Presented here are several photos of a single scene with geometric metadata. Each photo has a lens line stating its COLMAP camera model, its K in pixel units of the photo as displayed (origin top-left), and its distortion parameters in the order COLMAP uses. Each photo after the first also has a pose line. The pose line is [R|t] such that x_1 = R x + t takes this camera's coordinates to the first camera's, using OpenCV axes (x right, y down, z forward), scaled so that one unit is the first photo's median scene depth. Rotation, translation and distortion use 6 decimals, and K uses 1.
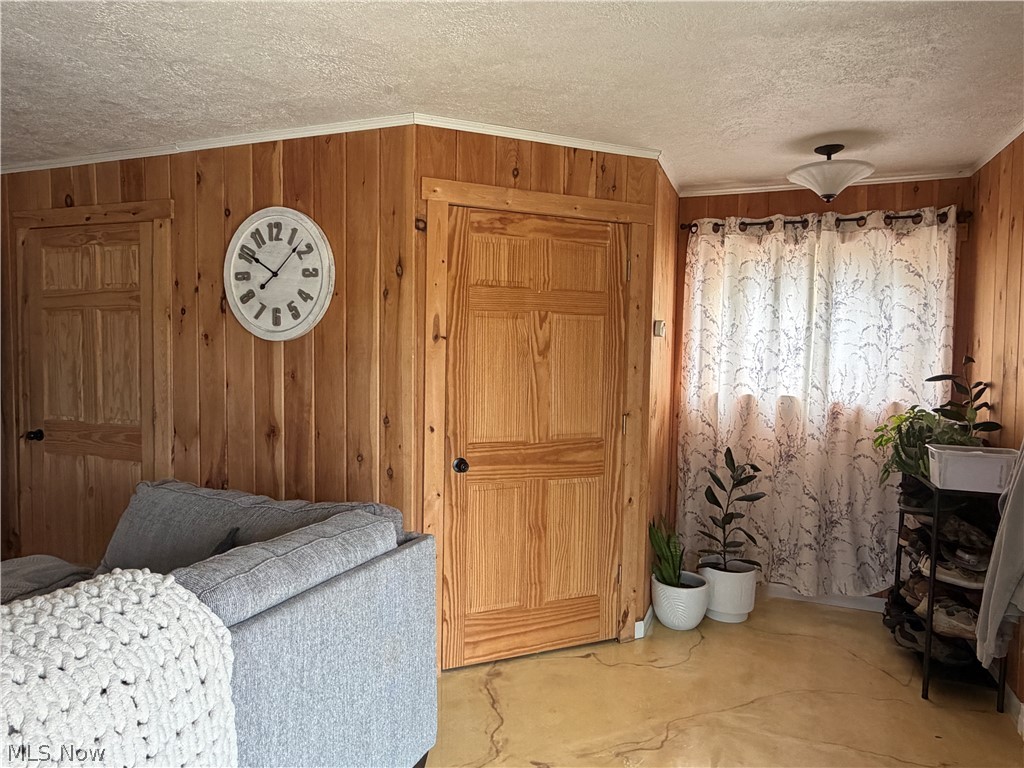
lens RADIAL K [[673.0, 0, 509.7], [0, 673.0, 385.2], [0, 0, 1]] dist [0.002803, 0.000641]
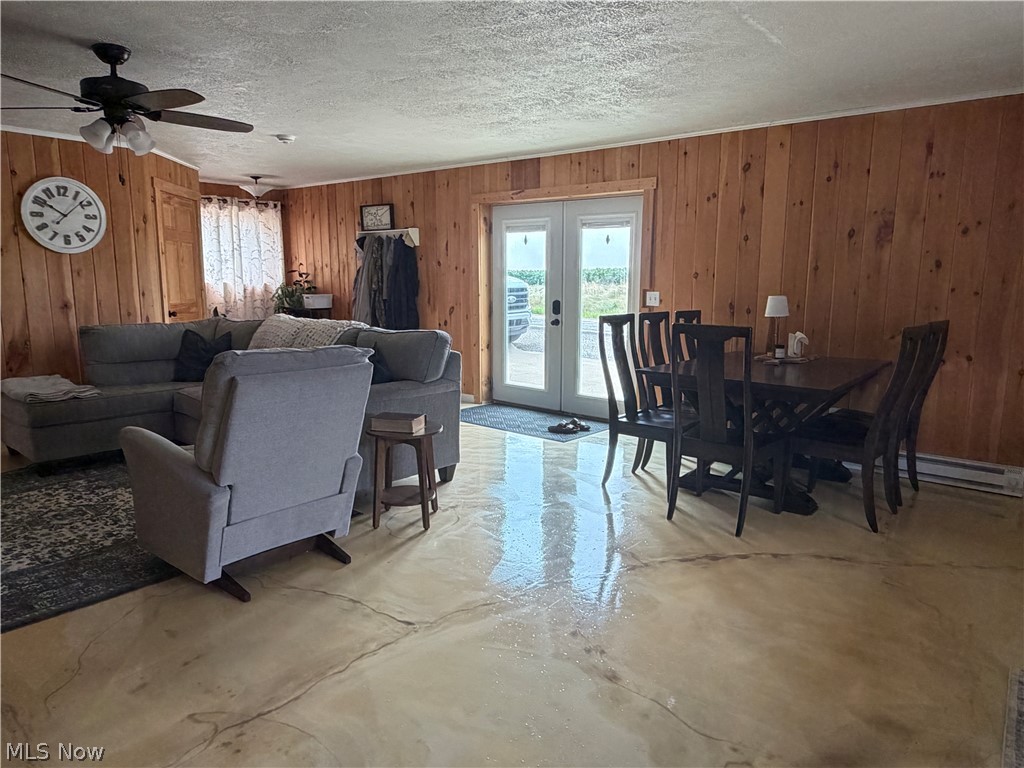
lens RADIAL K [[673.0, 0, 509.7], [0, 673.0, 385.2], [0, 0, 1]] dist [0.002803, 0.000641]
pose [[0.318910, -0.168301, 0.932722, -1.646928], [0.051763, 0.985732, 0.160167, 0.051481], [-0.946370, -0.002798, 0.323072, -0.668499]]
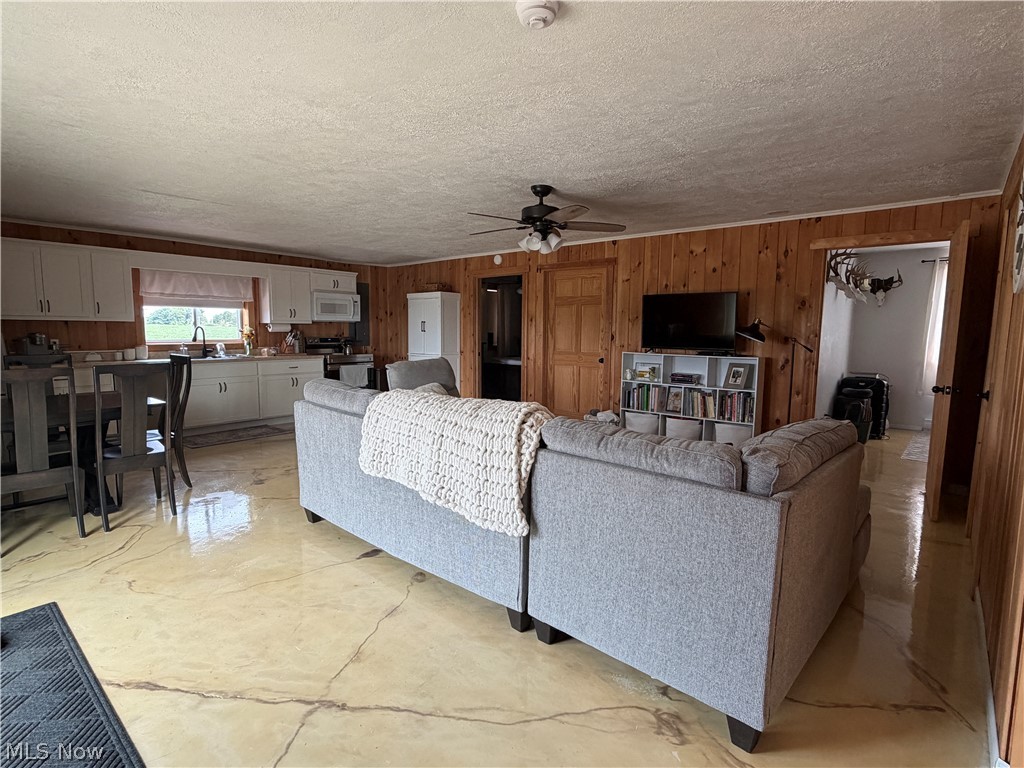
lens RADIAL K [[515.4, 0, 512.0], [0, 515.4, 384.0], [0, 0, 1]] dist [0.000407, -0.000064]
pose [[-0.321155, 0.083294, -0.943356, 0.429366], [-0.066673, 0.991664, 0.110258, 0.012652], [0.944677, 0.098306, -0.312925, 0.606782]]
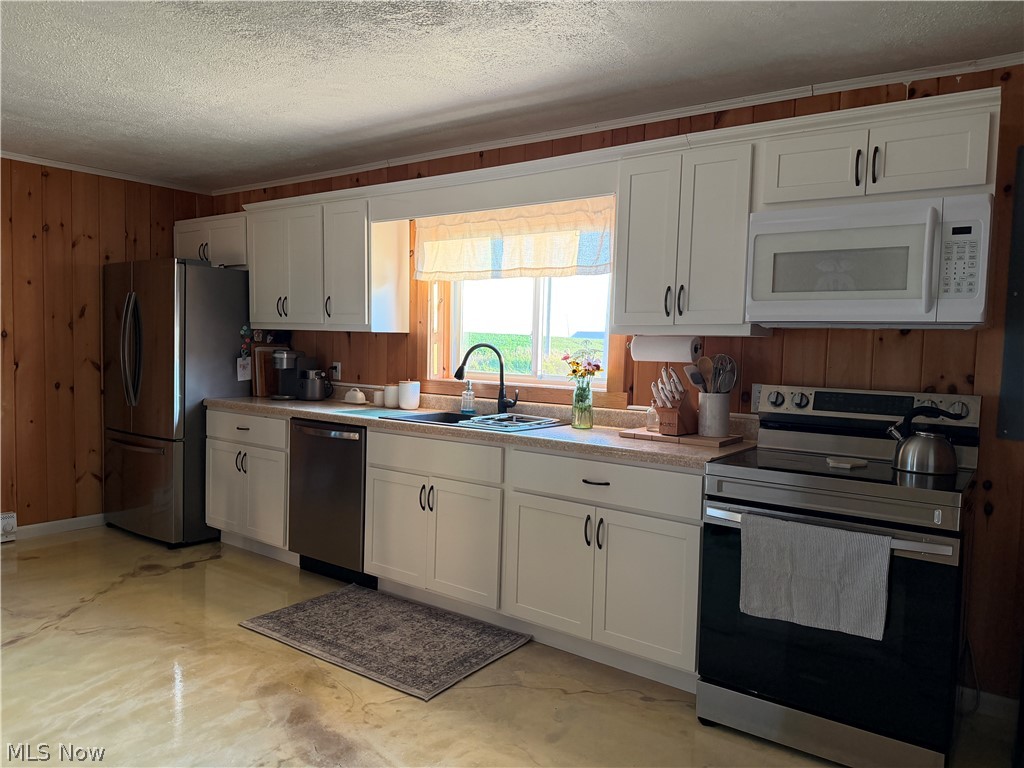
lens RADIAL K [[715.4, 0, 517.3], [0, 715.4, 383.5], [0, 0, 1]] dist [0.127460, -0.176691]
pose [[-0.966908, -0.053037, 0.249553, -1.474486], [-0.025009, 0.993146, 0.114170, 0.023781], [-0.253898, 0.104151, -0.961607, -0.083861]]
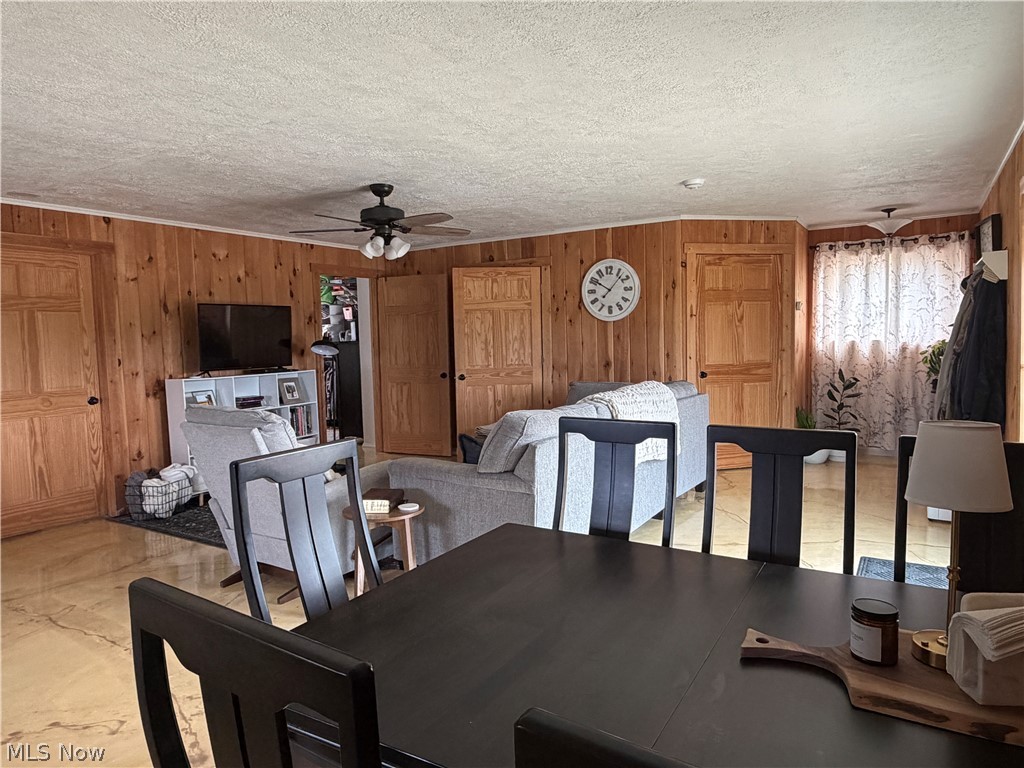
lens RADIAL K [[673.0, 0, 509.7], [0, 673.0, 385.2], [0, 0, 1]] dist [0.002803, 0.000641]
pose [[0.983550, -0.030461, -0.178049, -0.276795], [0.034050, 0.999273, 0.017139, 0.087771], [0.177397, -0.022920, 0.983872, -1.134003]]
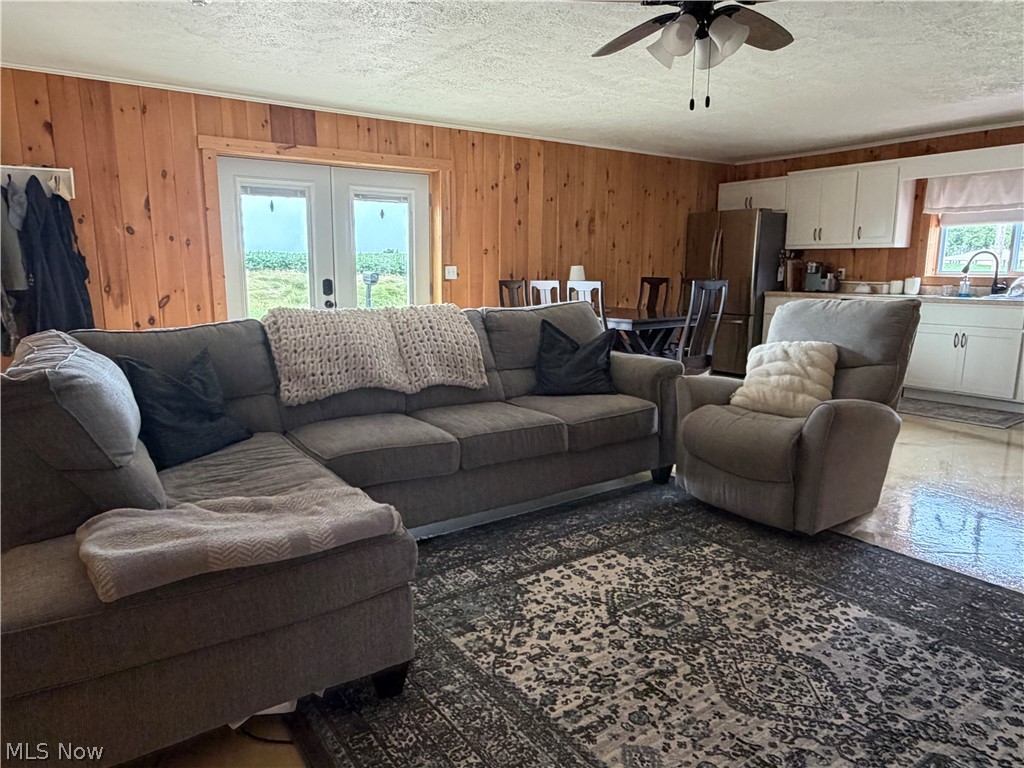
lens RADIAL K [[673.0, 0, 509.7], [0, 673.0, 385.2], [0, 0, 1]] dist [0.002803, 0.000641]
pose [[-0.832299, -0.113088, 0.542668, -1.076335], [0.017596, 0.973086, 0.229771, 0.004591], [-0.554047, 0.200787, -0.807909, 1.056113]]
